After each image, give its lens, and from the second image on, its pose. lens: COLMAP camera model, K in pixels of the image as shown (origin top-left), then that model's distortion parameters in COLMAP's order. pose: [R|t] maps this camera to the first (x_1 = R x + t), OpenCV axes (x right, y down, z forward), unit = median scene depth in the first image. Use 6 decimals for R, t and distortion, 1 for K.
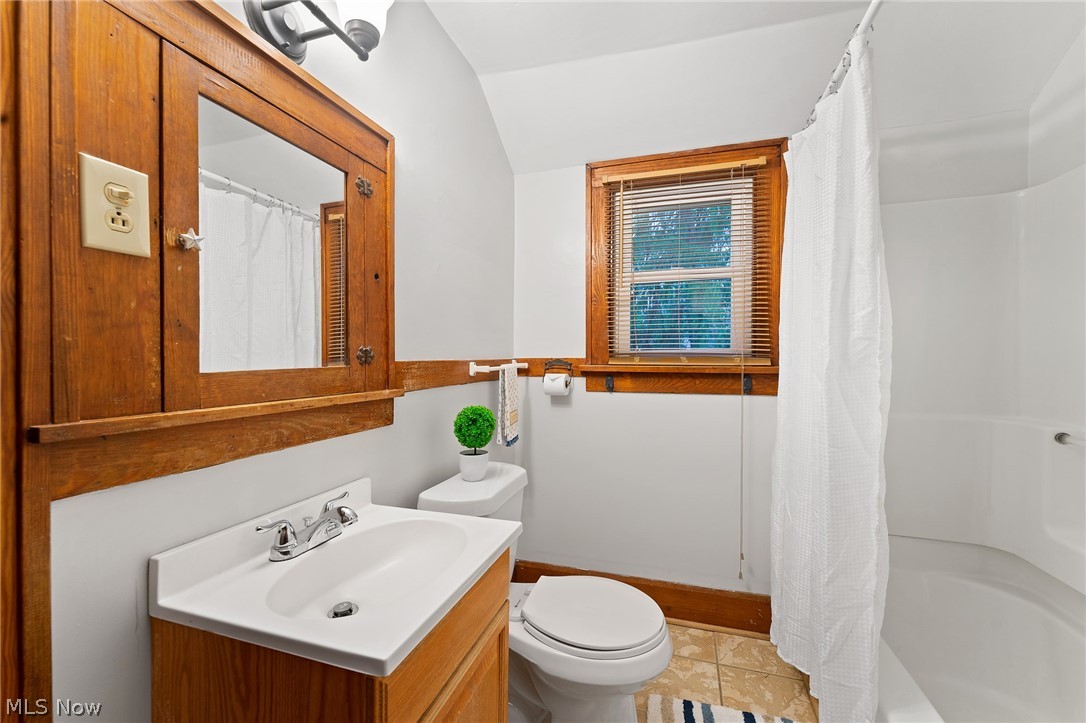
lens RADIAL K [[430.4, 0, 540.6], [0, 430.4, 359.0], [0, 0, 1]] dist [0.000822, -0.000069]
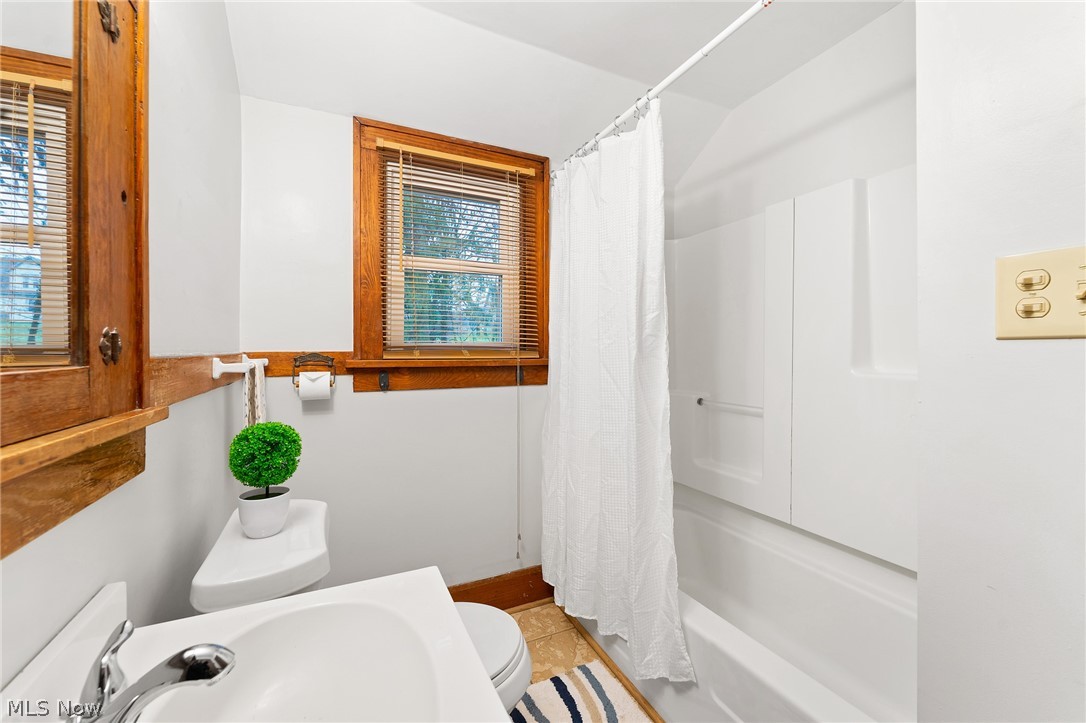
lens RADIAL K [[439.8, 0, 543.1], [0, 439.8, 351.0], [0, 0, 1]] dist [0.000166, -0.000073]
pose [[0.734006, -0.000569, 0.679142, -0.222738], [0.004358, 0.999983, -0.003872, 0.001545], [-0.679129, 0.005802, 0.733996, 0.152554]]
